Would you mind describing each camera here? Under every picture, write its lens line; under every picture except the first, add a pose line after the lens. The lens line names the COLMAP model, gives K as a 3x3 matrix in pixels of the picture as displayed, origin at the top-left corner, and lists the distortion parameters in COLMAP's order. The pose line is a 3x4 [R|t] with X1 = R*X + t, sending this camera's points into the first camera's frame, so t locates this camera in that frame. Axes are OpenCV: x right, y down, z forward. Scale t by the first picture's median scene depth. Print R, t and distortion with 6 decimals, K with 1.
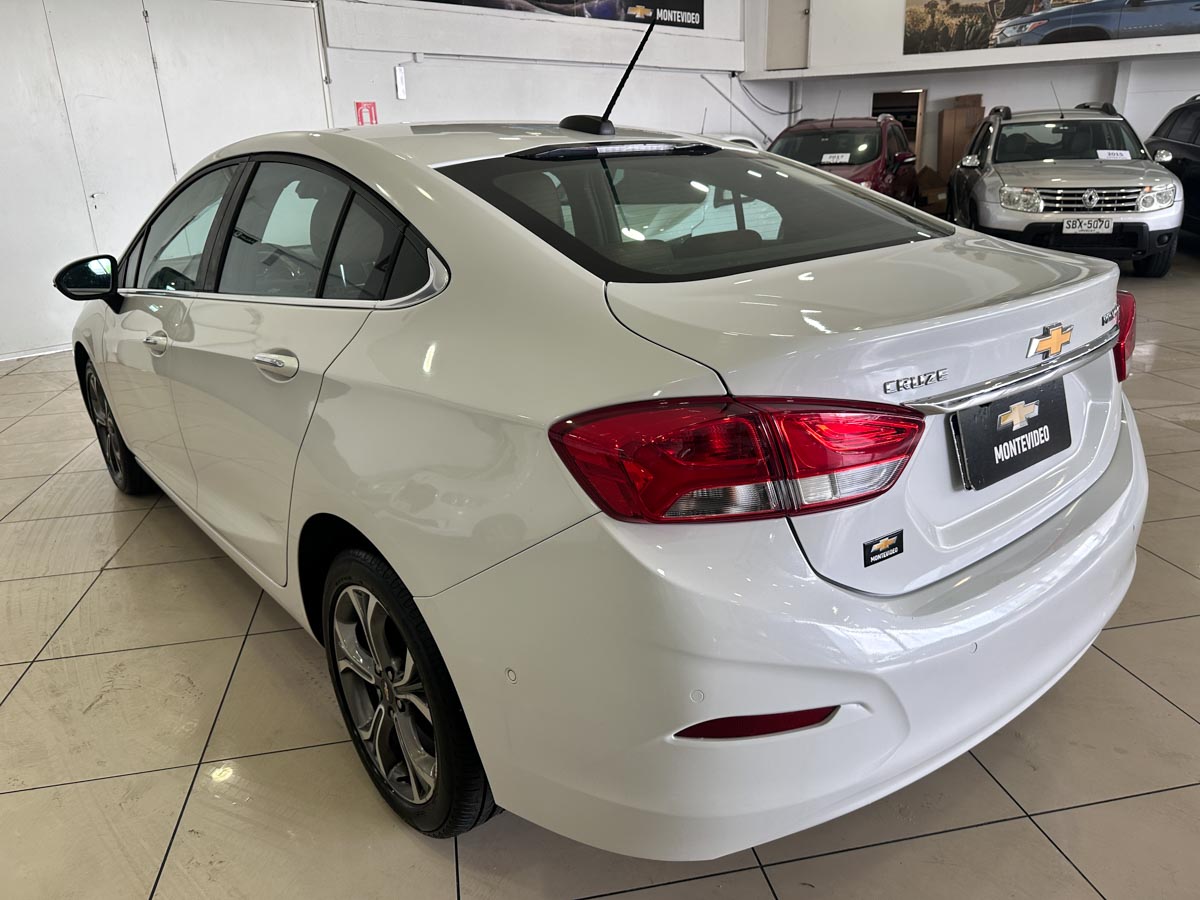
lens RADIAL K [[862.5, 0, 605.2], [0, 862.5, 437.7], [0, 0, 1]] dist [0.048661, -0.068984]
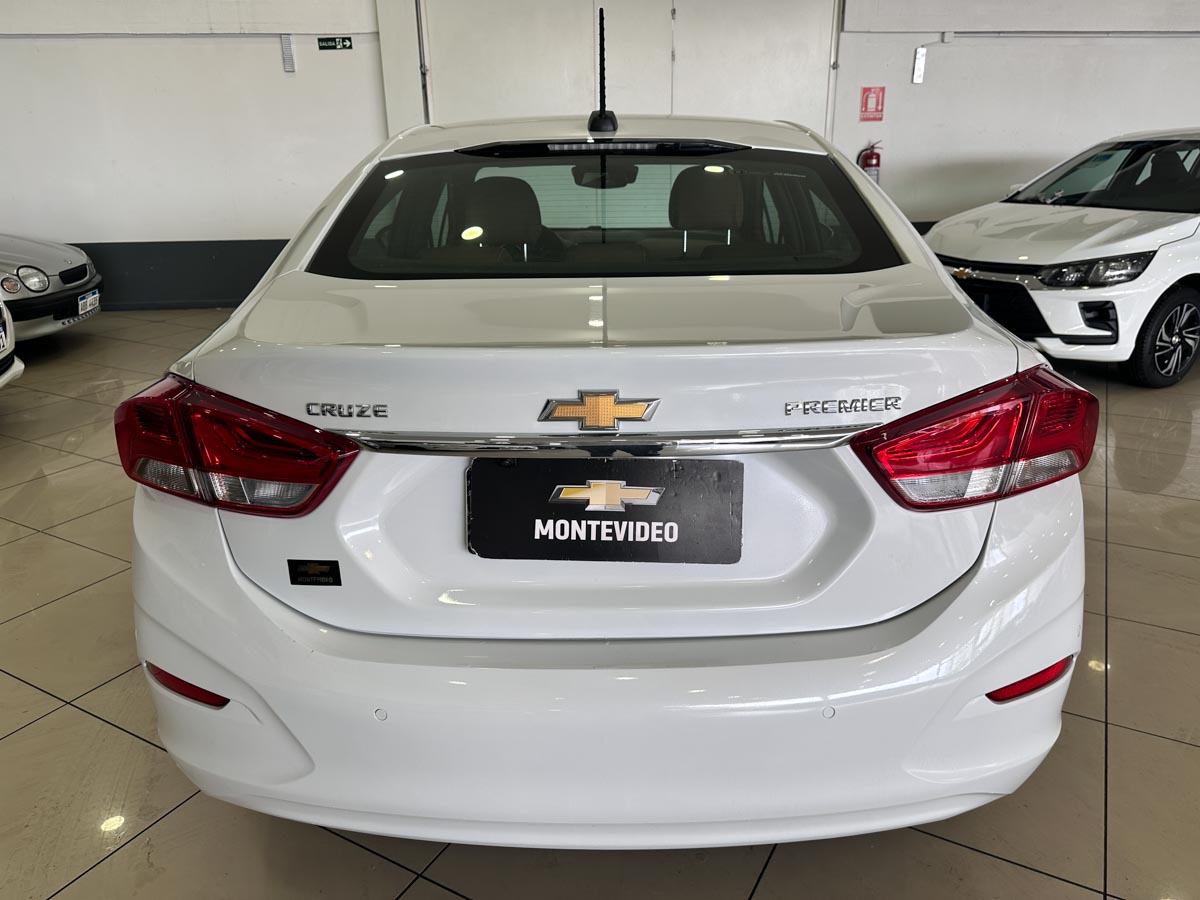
lens RADIAL K [[862.5, 0, 598.2], [0, 862.5, 458.3], [0, 0, 1]] dist [0.048661, -0.068984]
pose [[0.758687, 0.240033, -0.605622, 0.814928], [-0.216986, 0.969671, 0.112494, -0.127079], [0.614256, 0.046064, 0.787761, 0.309998]]
